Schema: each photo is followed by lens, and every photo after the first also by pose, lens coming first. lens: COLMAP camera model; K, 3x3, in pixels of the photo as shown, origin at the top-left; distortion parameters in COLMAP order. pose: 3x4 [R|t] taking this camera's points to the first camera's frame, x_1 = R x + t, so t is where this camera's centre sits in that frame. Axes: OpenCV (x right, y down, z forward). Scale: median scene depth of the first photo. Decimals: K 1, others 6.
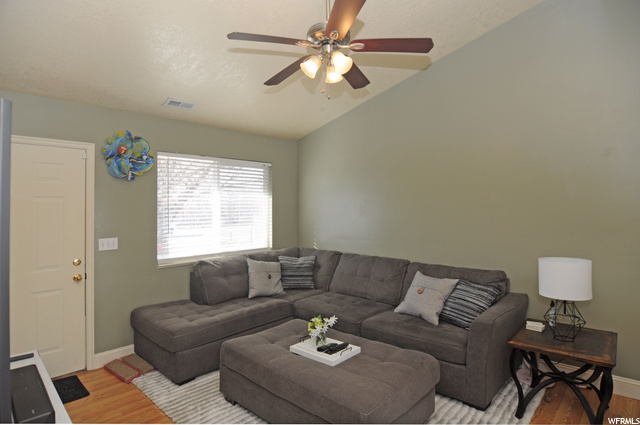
lens RADIAL K [[360.3, 0, 313.8], [0, 360.3, 204.3], [0, 0, 1]] dist [-0.000570, -0.001082]
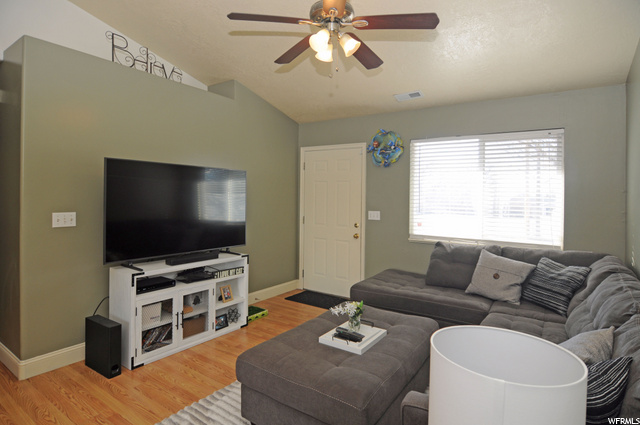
lens RADIAL K [[360.3, 0, 313.8], [0, 360.3, 204.3], [0, 0, 1]] dist [-0.000570, -0.001082]
pose [[0.121446, 0.032012, -0.992082, 0.707581], [-0.020432, 0.999349, 0.029745, 0.031543], [0.992388, 0.016658, 0.122021, 0.579439]]
